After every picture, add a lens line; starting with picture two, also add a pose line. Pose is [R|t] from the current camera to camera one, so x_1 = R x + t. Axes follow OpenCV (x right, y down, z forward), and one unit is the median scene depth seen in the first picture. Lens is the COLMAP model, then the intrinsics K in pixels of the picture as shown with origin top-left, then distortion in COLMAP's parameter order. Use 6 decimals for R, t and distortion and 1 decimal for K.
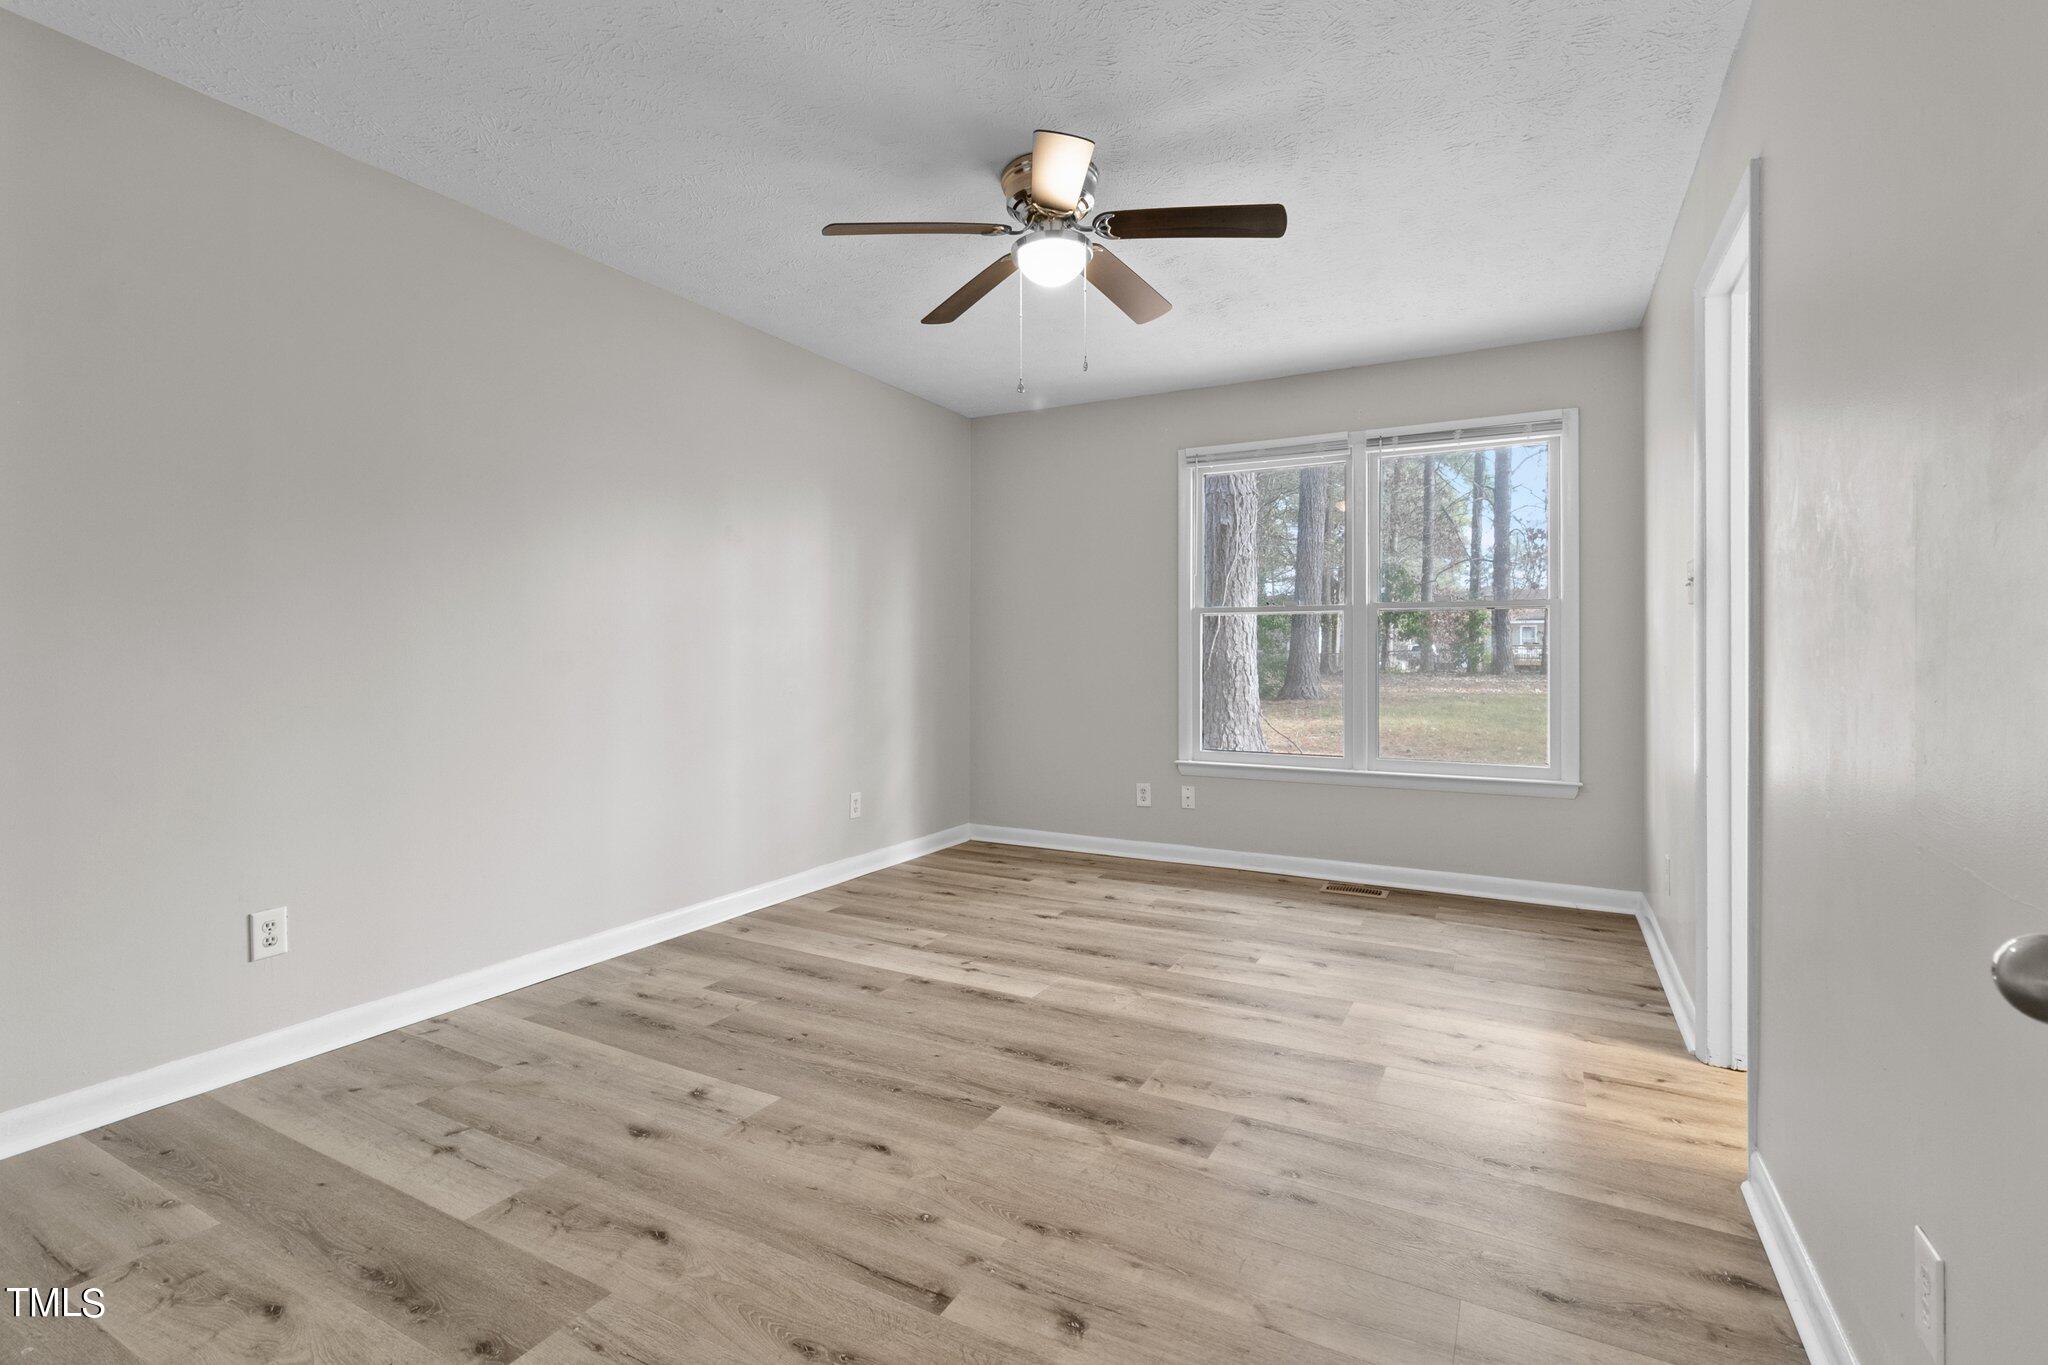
lens RADIAL K [[947.8, 0, 1020.6], [0, 947.8, 670.7], [0, 0, 1]] dist [0.007242, 0.000734]
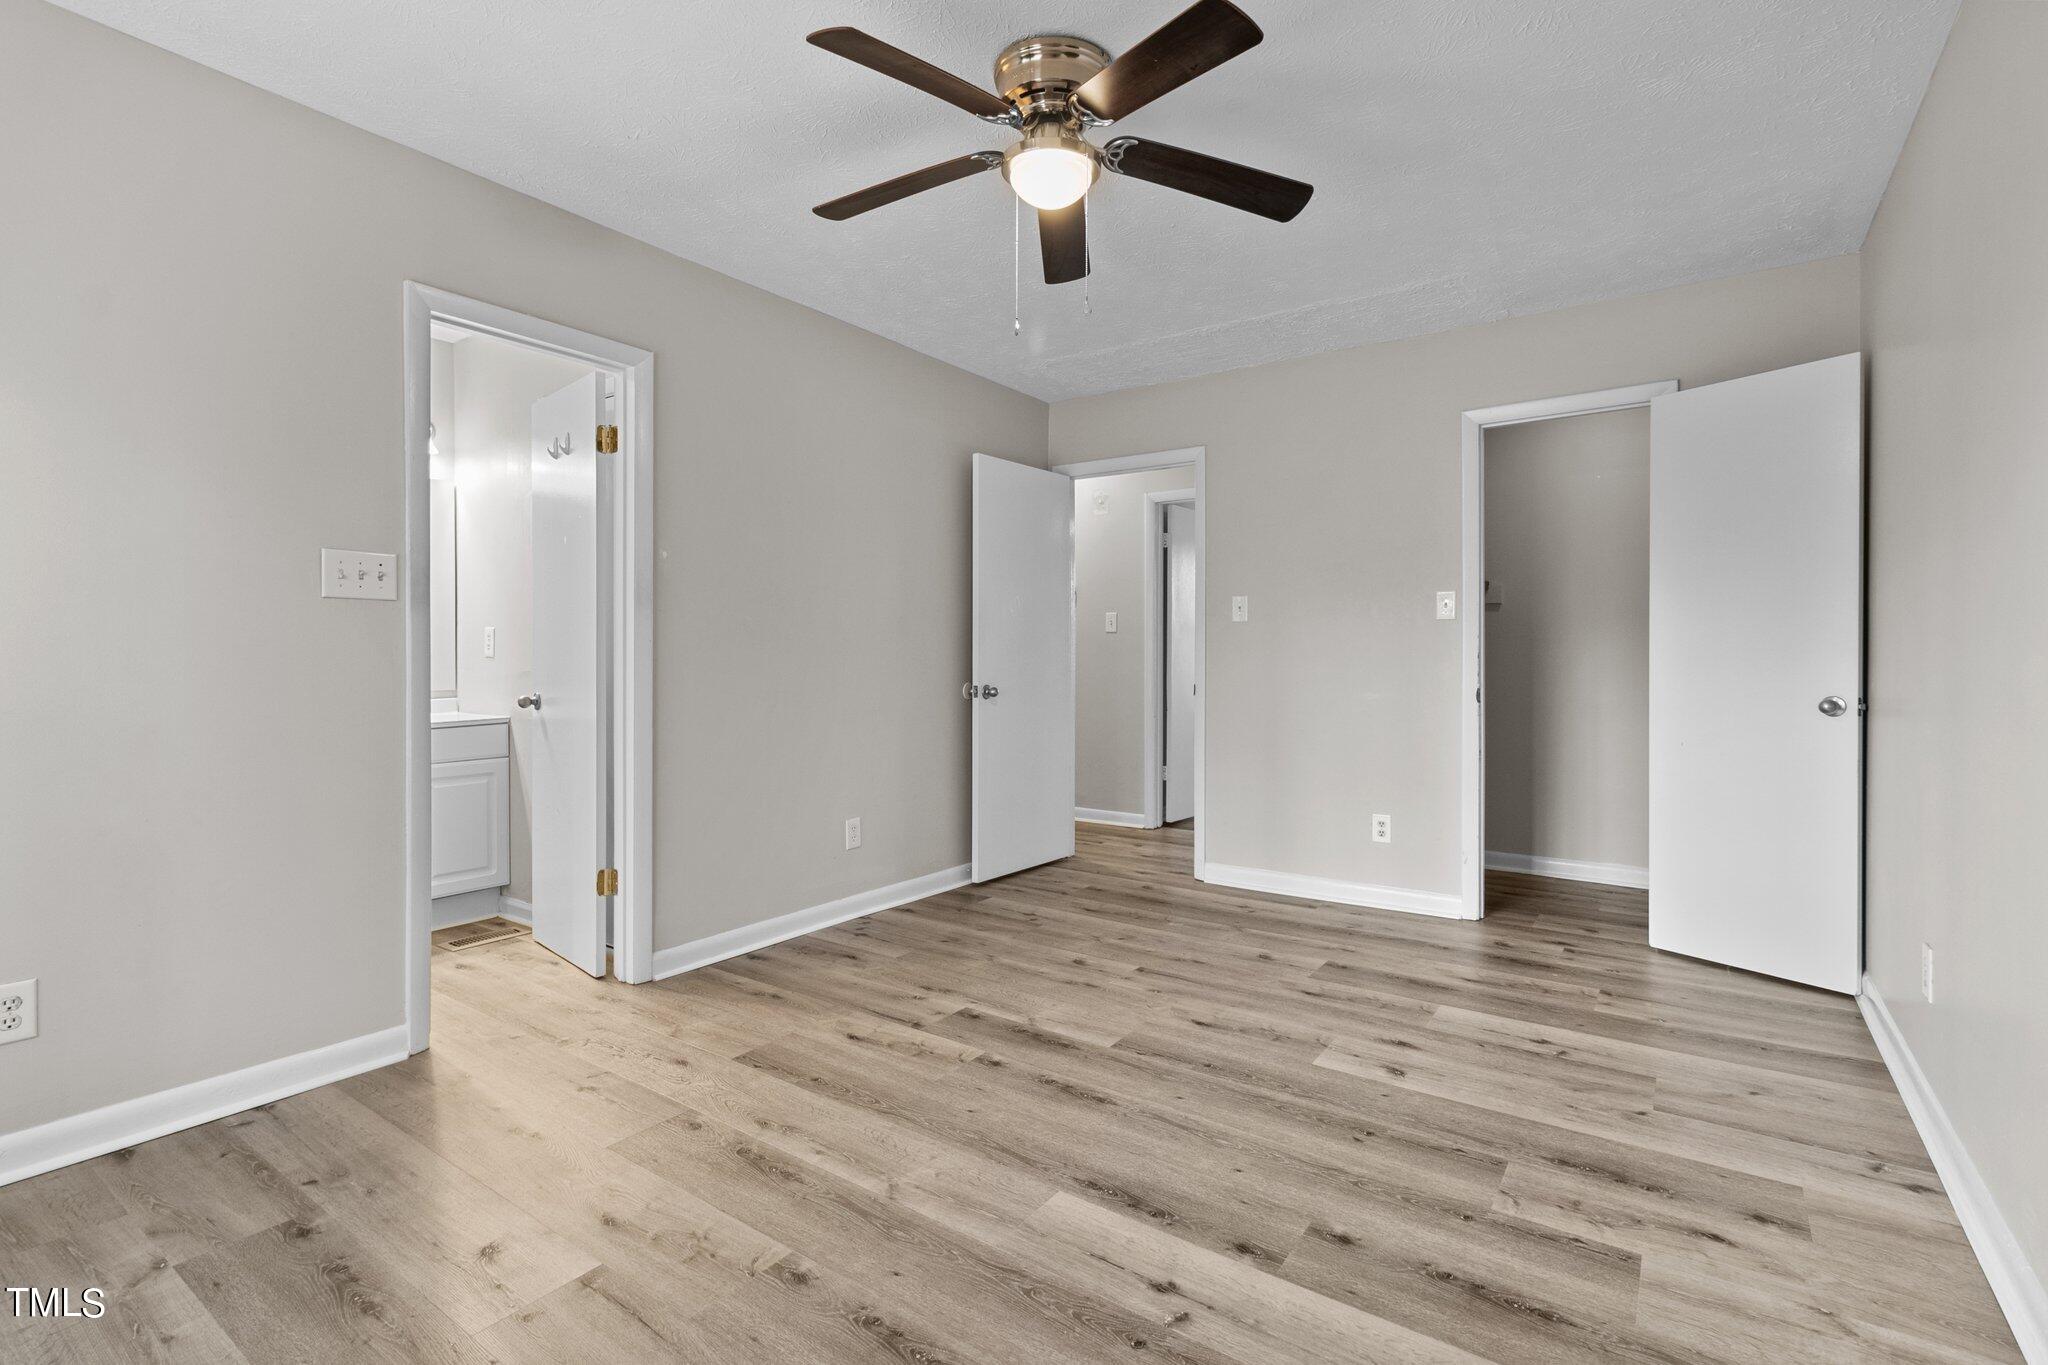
lens RADIAL K [[947.8, 0, 1024.6], [0, 947.8, 666.9], [0, 0, 1]] dist [0.007242, 0.000734]
pose [[-0.992910, -0.007035, 0.118656, -0.048871], [-0.003423, 0.999525, 0.030614, -0.037946], [-0.118815, 0.029990, -0.992463, 2.053185]]
